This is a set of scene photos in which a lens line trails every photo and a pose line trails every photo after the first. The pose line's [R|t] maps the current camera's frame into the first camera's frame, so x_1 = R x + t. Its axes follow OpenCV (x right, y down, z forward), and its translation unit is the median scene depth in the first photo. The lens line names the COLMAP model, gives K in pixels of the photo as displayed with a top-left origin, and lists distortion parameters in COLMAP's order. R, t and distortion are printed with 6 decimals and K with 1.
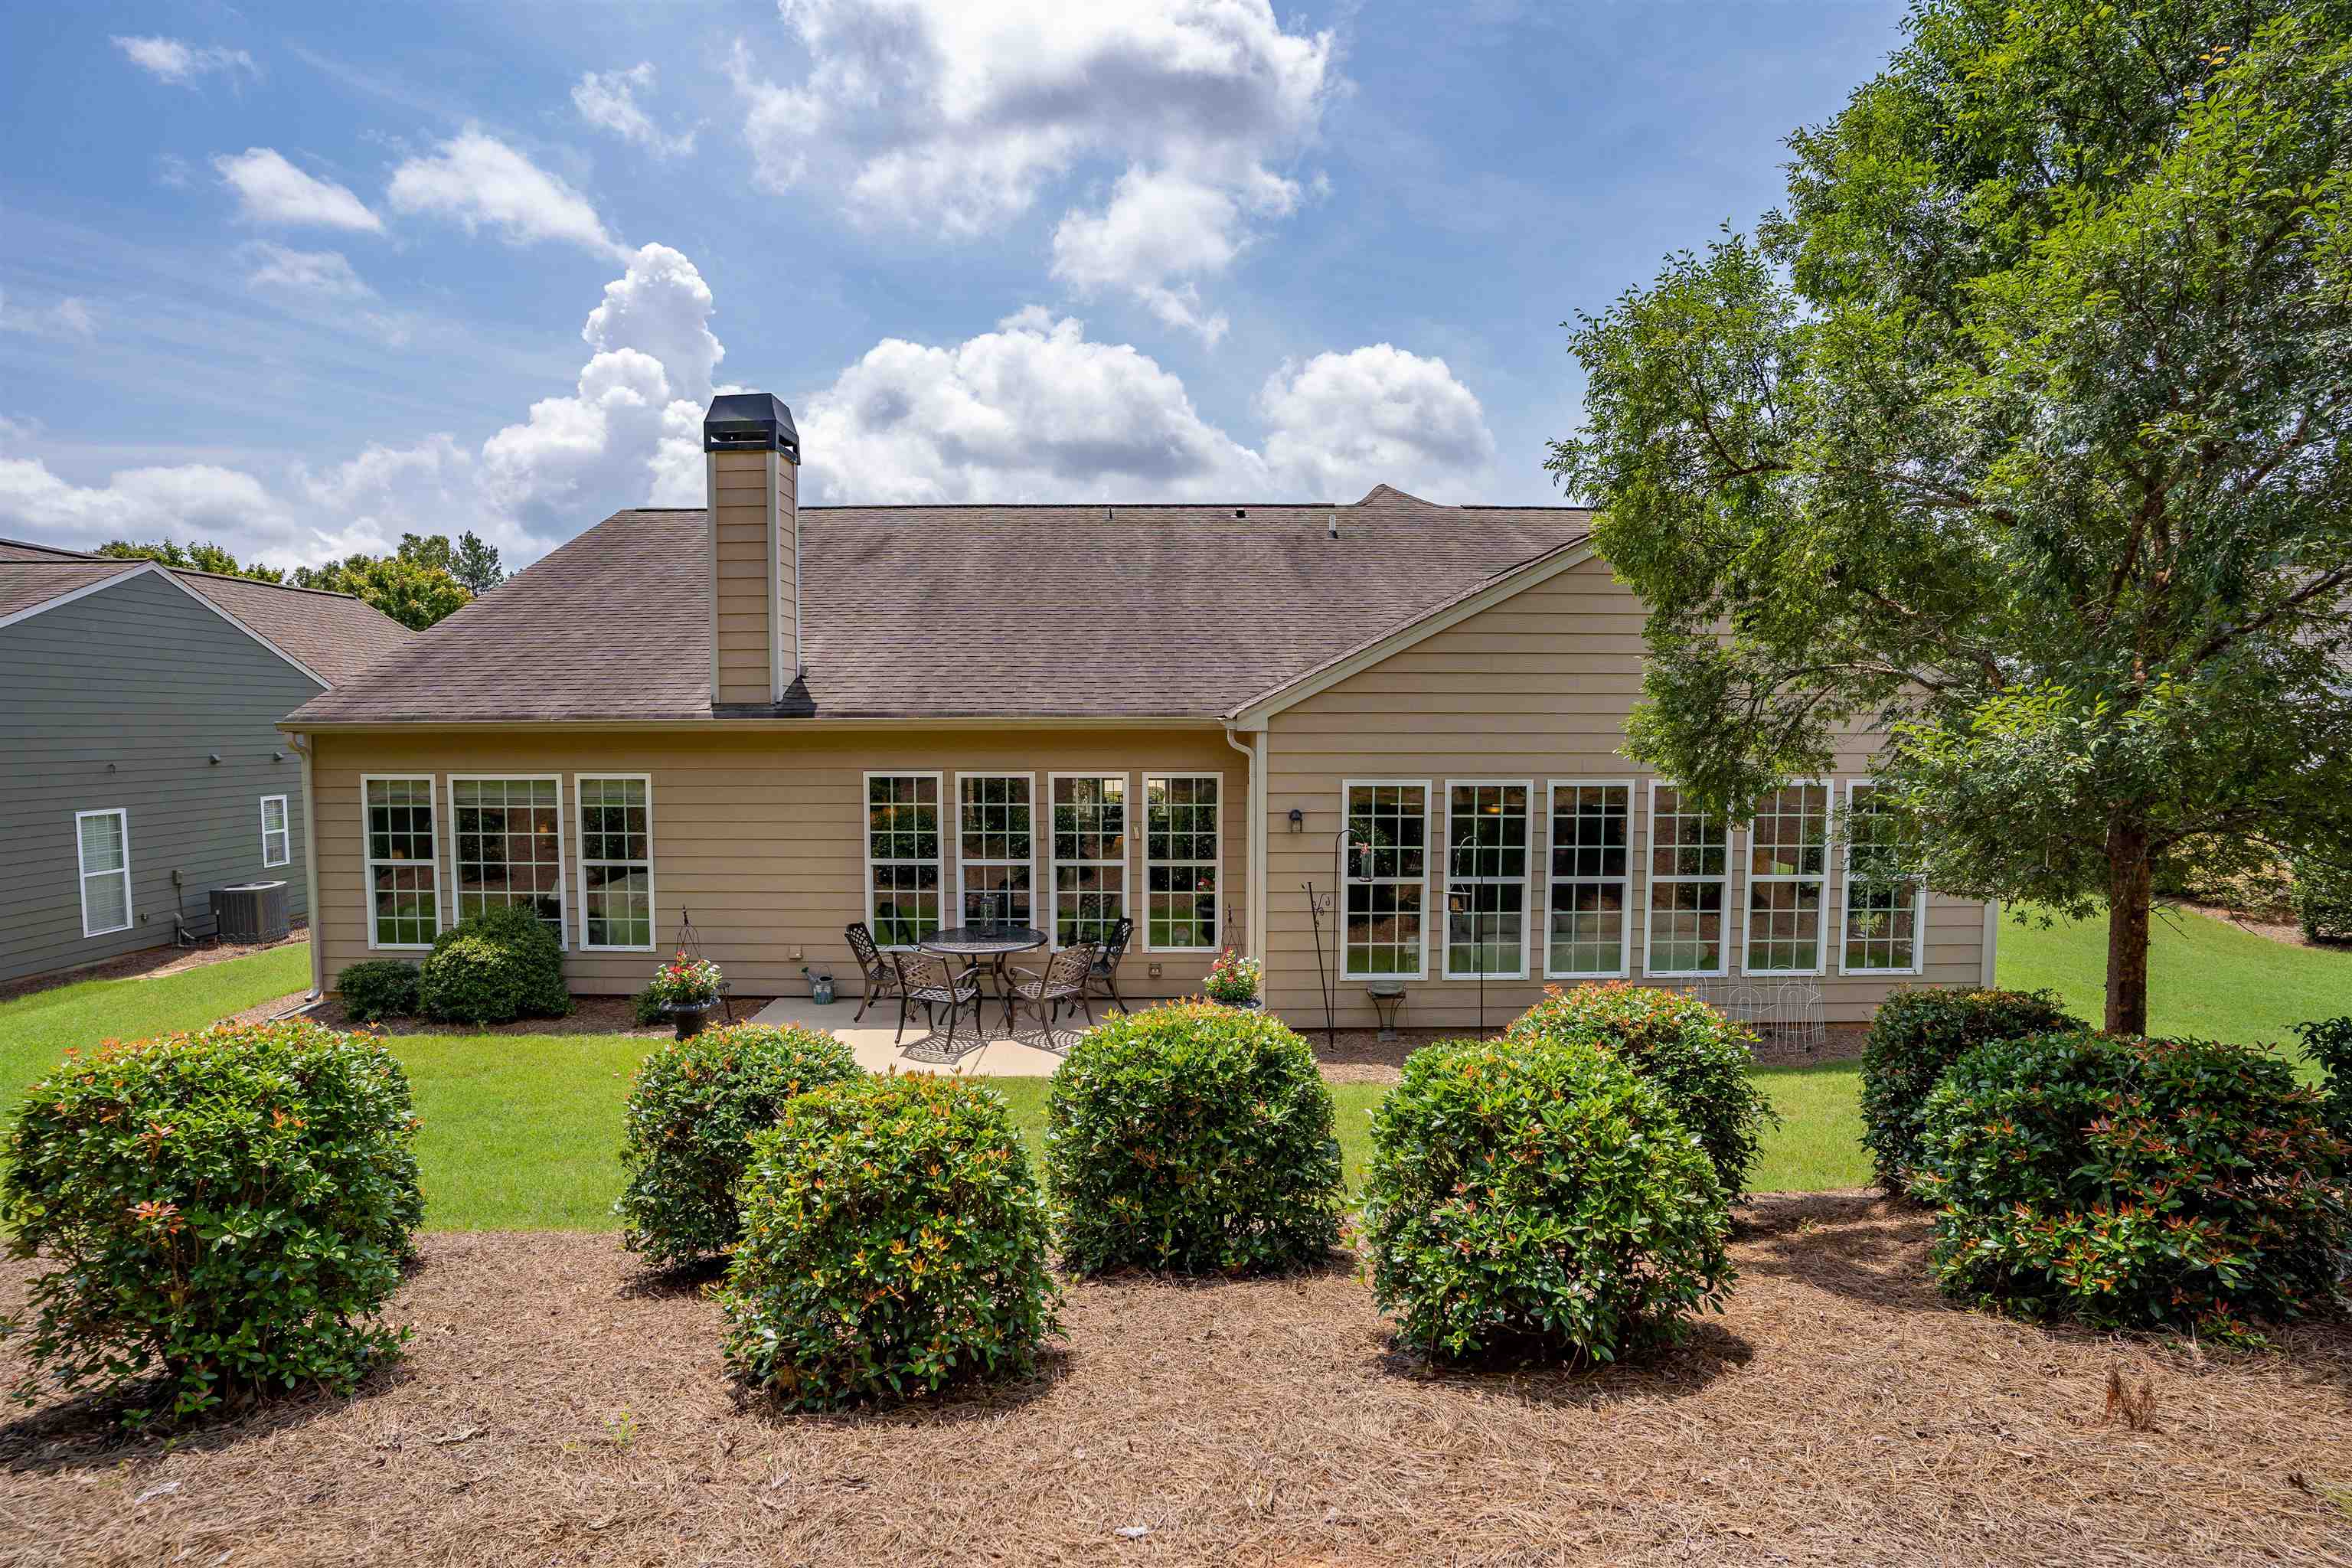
lens RADIAL K [[1144.9, 0, 1176.0], [0, 1144.9, 784.0], [0, 0, 1]] dist [-0.030358, 0.001183]
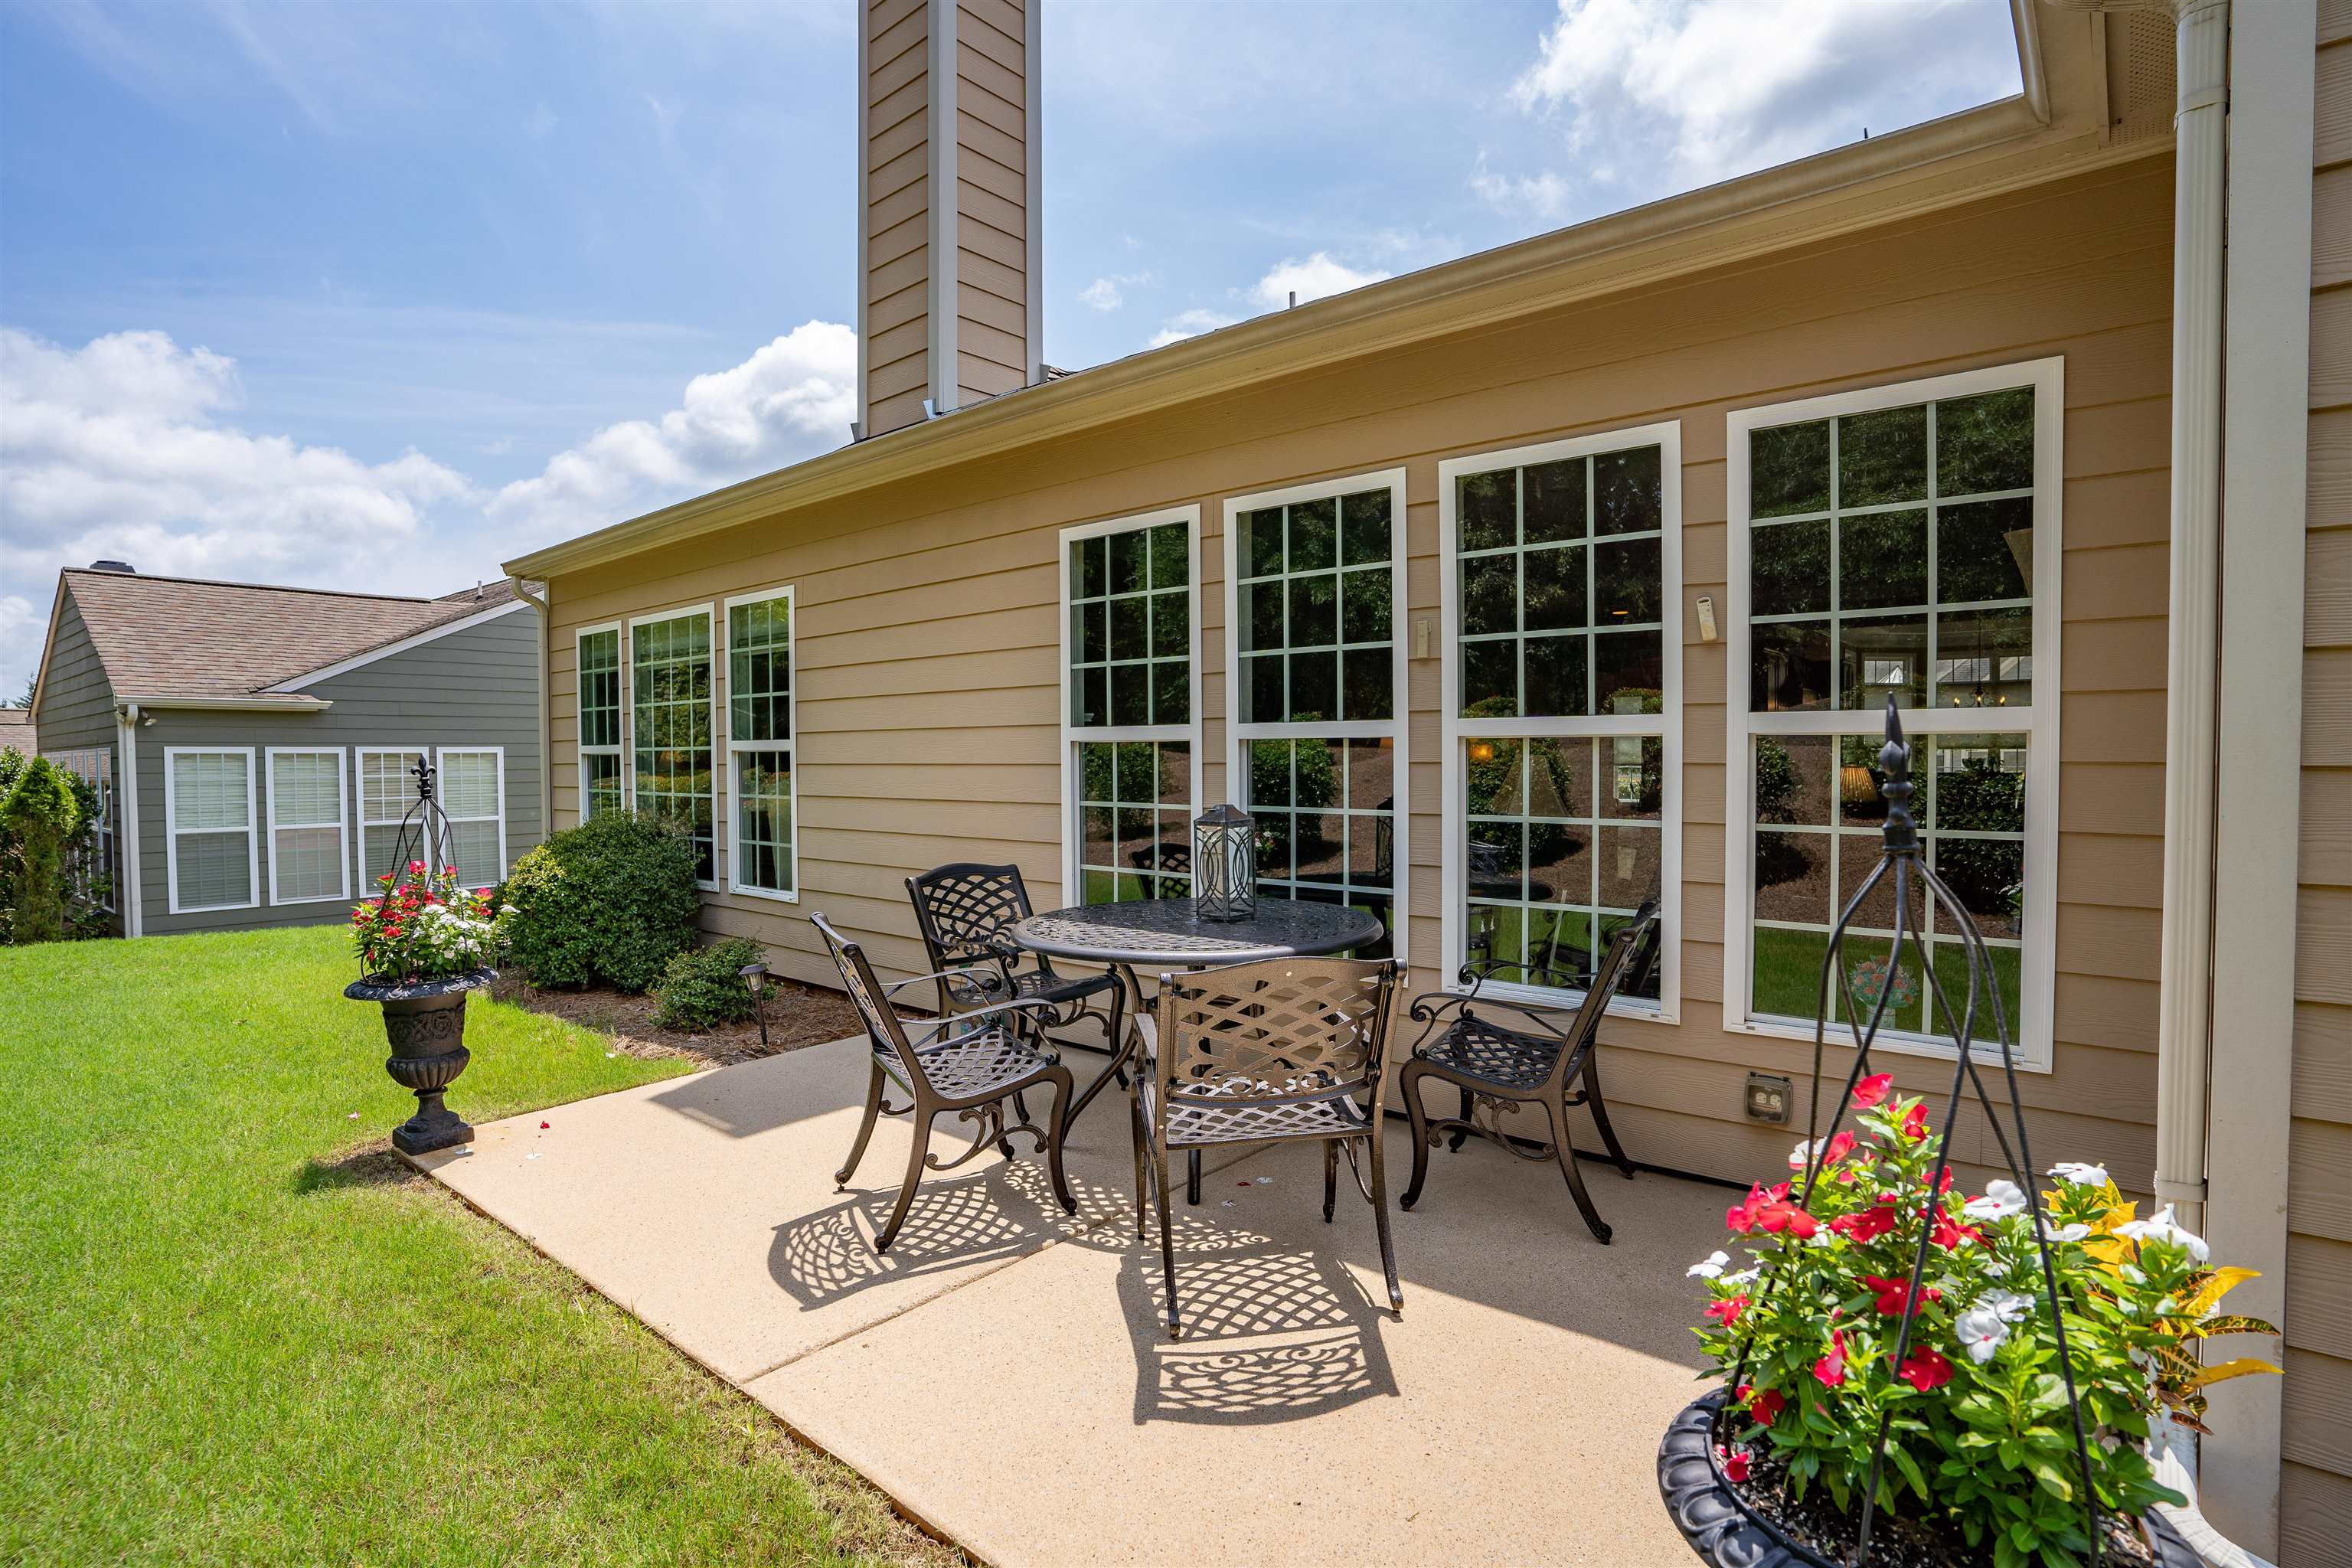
lens RADIAL K [[1107.3, 0, 1224.2], [0, 1107.3, 794.5], [0, 0, 1]] dist [-0.049377, 0.000207]
pose [[0.788647, 0.016100, -0.614635, 0.041006], [-0.028450, 0.999542, -0.010322, 0.094207], [0.614187, 0.025627, 0.788744, 0.702643]]
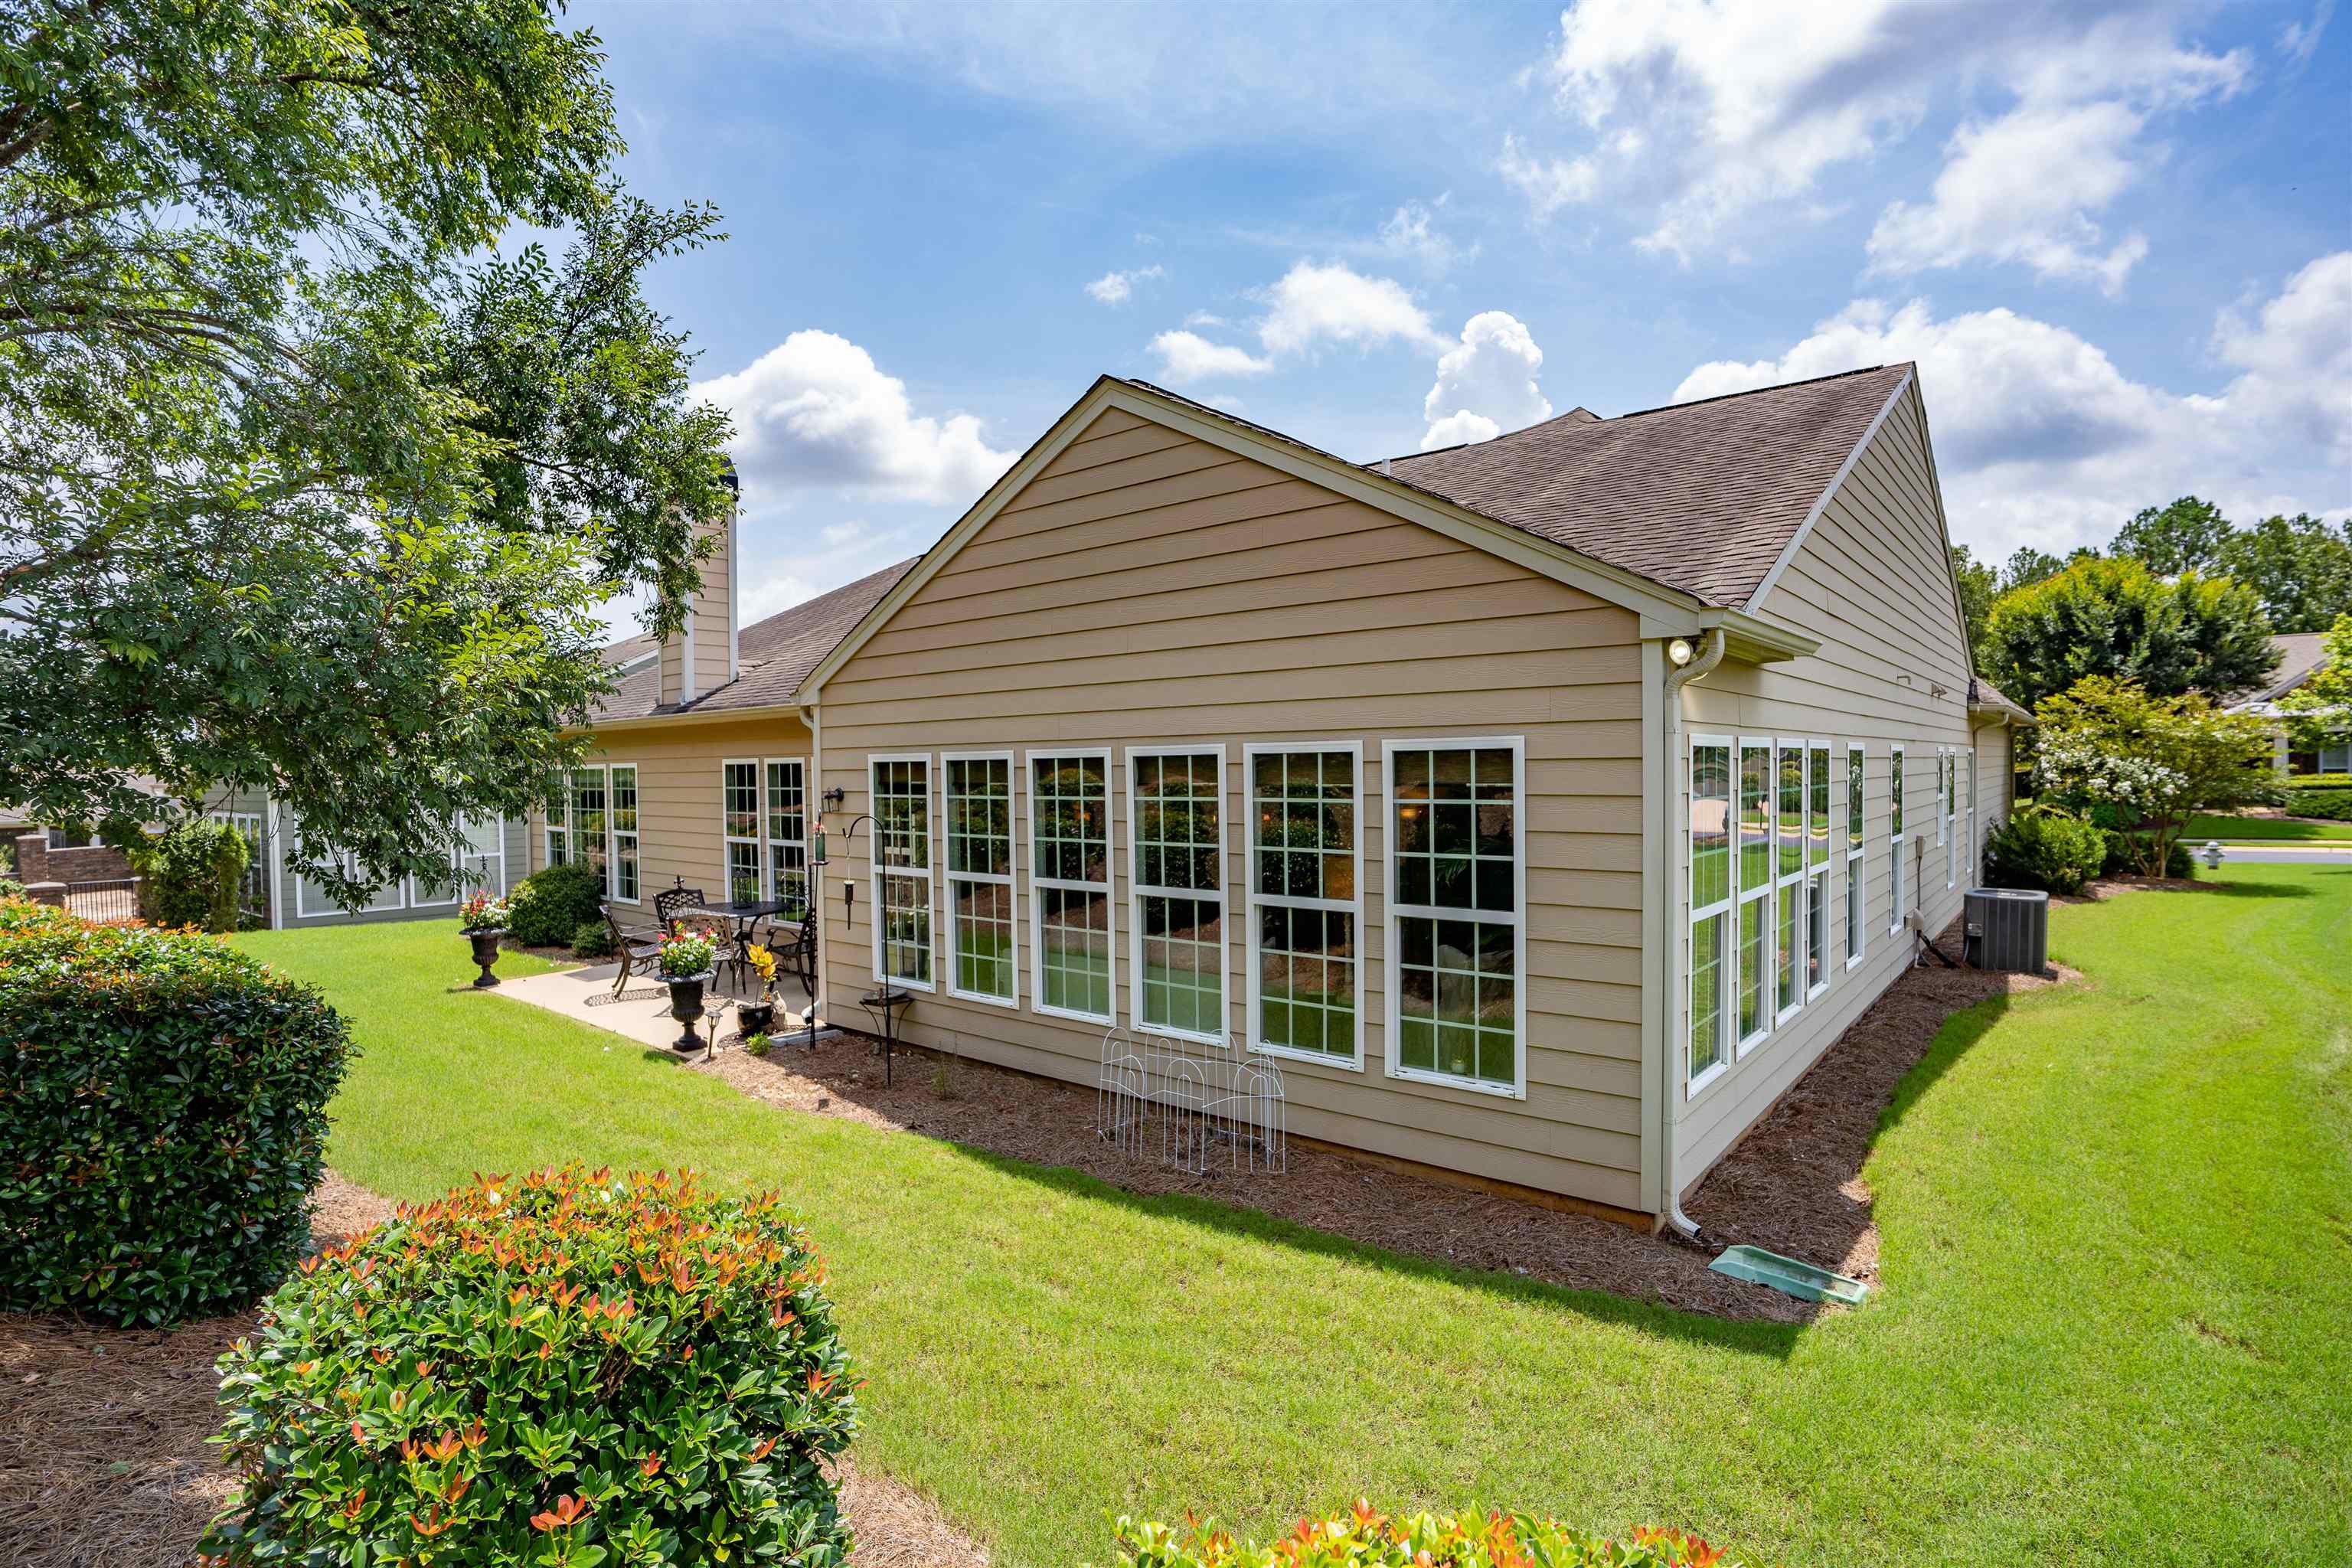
lens RADIAL K [[1109.2, 0, 1176.0], [0, 1109.2, 784.0], [0, 0, 1]] dist [-0.044270, 0.000043]
pose [[0.769083, -0.000316, -0.639148, 0.783611], [-0.021992, 0.999395, -0.026957, 0.033142], [0.638770, 0.034789, 0.768611, 0.442149]]
